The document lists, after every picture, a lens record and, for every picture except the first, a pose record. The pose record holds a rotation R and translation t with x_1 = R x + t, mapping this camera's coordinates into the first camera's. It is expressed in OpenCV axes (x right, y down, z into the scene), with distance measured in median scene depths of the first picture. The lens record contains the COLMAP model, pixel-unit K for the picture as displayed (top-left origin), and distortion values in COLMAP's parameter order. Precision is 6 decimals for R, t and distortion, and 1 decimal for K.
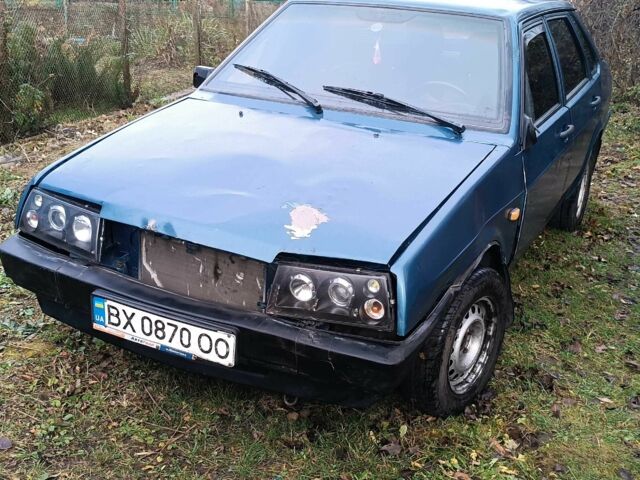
lens RADIAL K [[761.7, 0, 320.0], [0, 761.7, 240.0], [0, 0, 1]] dist [0.164397, -0.431436]
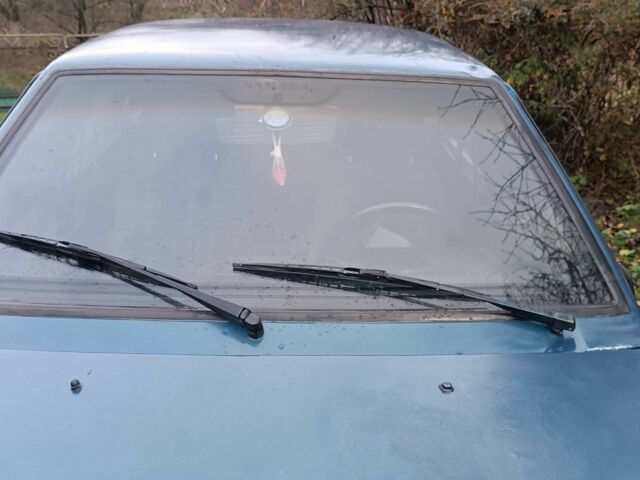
lens RADIAL K [[761.7, 0, 320.0], [0, 761.7, 240.0], [0, 0, 1]] dist [0.164397, -0.431436]
pose [[0.871316, -0.184397, 0.454759, -0.207550], [0.184108, 0.981858, 0.045377, -0.301697], [-0.454876, 0.044187, 0.889458, 0.758451]]
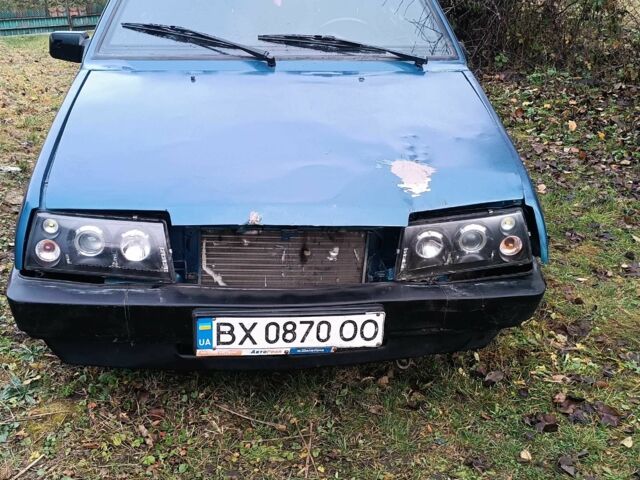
lens RADIAL K [[761.7, 0, 320.0], [0, 761.7, 240.0], [0, 0, 1]] dist [0.164397, -0.431436]
pose [[0.853671, -0.243430, 0.460421, -0.550085], [0.207921, 0.969833, 0.127255, -0.088722], [-0.477509, -0.012903, 0.878532, 0.212647]]
